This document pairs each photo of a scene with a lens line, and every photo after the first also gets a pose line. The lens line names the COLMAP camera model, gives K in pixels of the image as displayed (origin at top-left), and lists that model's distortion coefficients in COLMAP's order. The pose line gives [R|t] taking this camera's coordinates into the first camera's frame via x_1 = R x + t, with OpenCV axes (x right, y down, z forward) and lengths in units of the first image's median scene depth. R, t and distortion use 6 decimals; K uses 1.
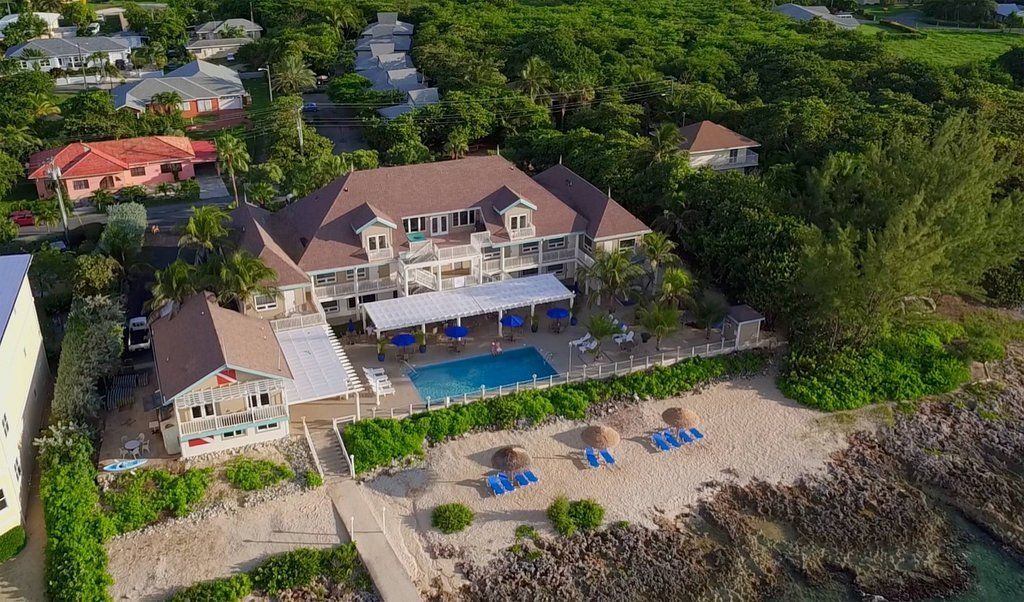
lens RADIAL K [[940.9, 0, 512.0], [0, 940.9, 301.0], [0, 0, 1]] dist [0.004540, -0.015208]
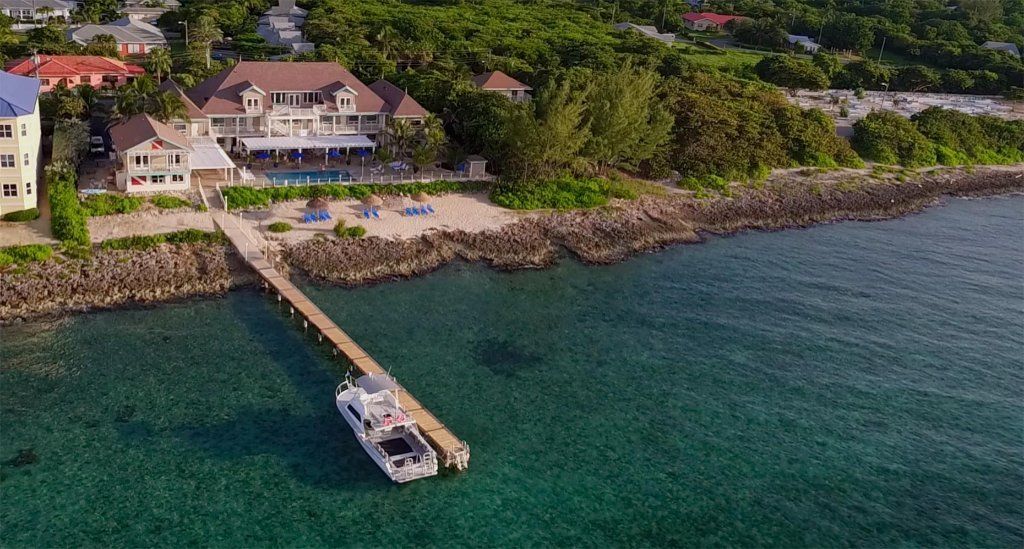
lens RADIAL K [[995.7, 0, 512.0], [0, 995.7, 274.5], [0, 0, 1]] dist [0.007280, -0.023068]
pose [[0.994807, 0.055893, 0.085064, 0.173109], [-0.049282, 0.995740, -0.077934, 0.349564], [-0.089057, 0.073337, 0.993323, -0.725776]]
